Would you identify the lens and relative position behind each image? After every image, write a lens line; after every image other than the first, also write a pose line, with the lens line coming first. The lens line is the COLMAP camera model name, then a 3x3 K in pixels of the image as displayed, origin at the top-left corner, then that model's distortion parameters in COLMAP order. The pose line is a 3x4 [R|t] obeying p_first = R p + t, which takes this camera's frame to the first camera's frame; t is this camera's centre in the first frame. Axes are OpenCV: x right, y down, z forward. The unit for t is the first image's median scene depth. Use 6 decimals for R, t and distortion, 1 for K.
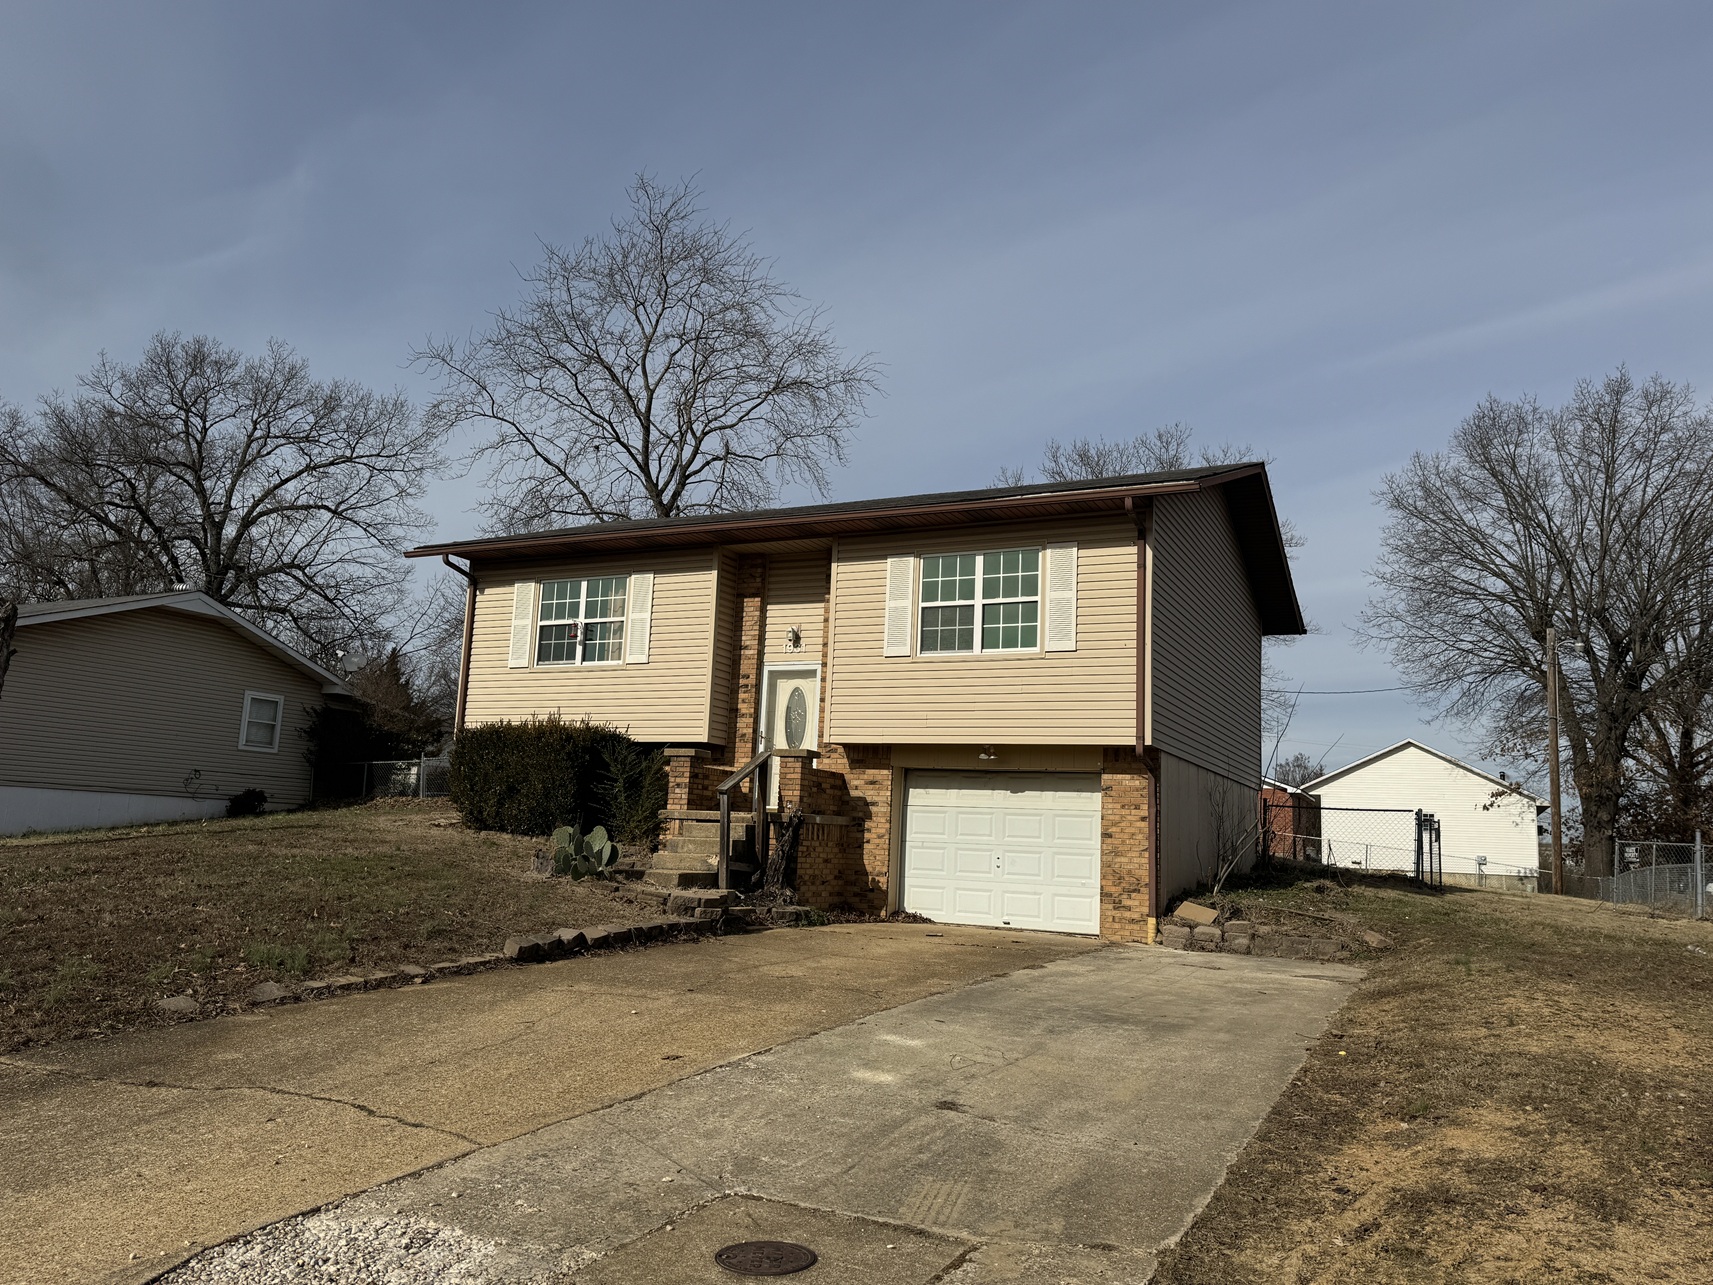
lens RADIAL K [[1284.7, 0, 865.8], [0, 1284.7, 648.8], [0, 0, 1]] dist [0.020650, -0.049389]
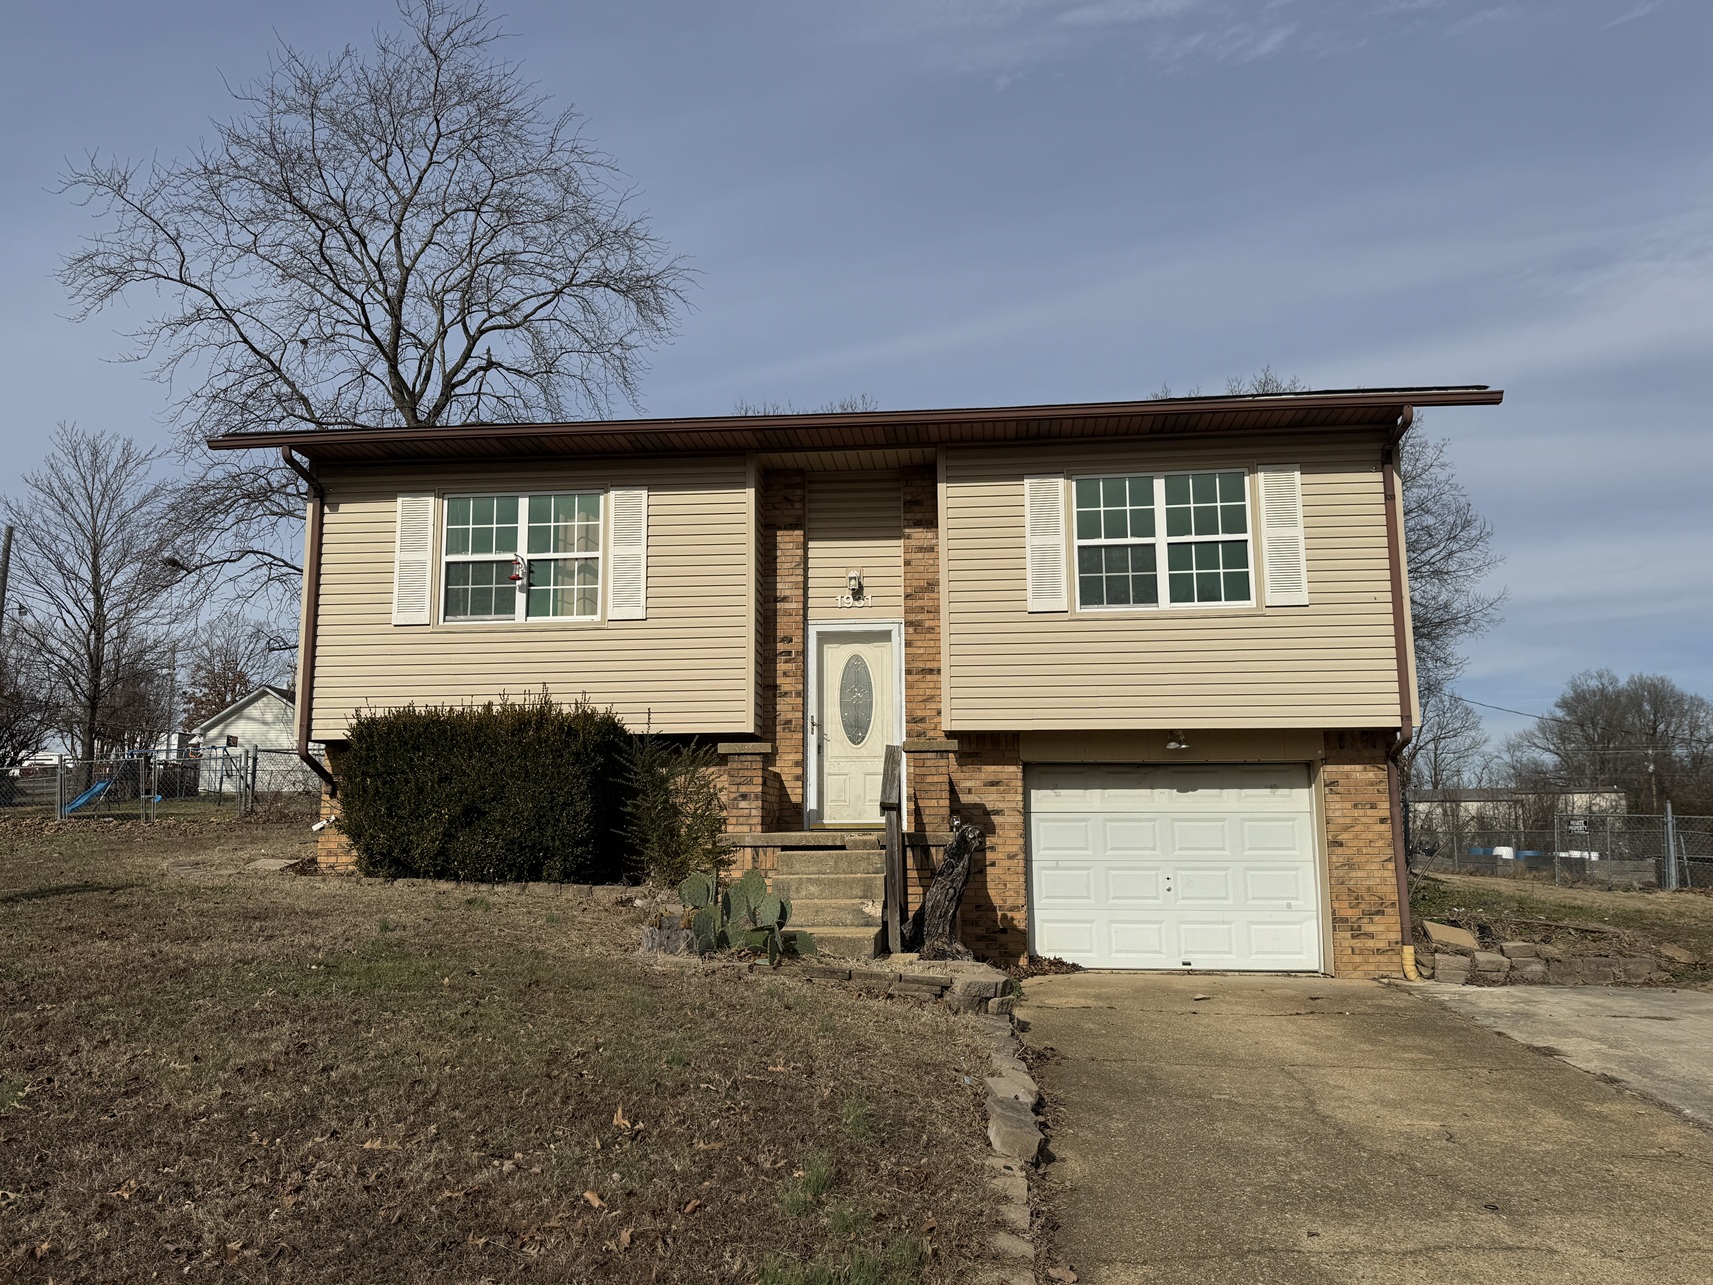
lens RADIAL K [[1284.7, 0, 850.6], [0, 1284.7, 635.1], [0, 0, 1]] dist [0.020650, -0.049389]
pose [[0.934758, 0.008316, 0.355188, -0.333927], [-0.010028, 0.999945, 0.002979, 0.017826], [-0.355143, -0.006347, 0.934790, 0.343572]]
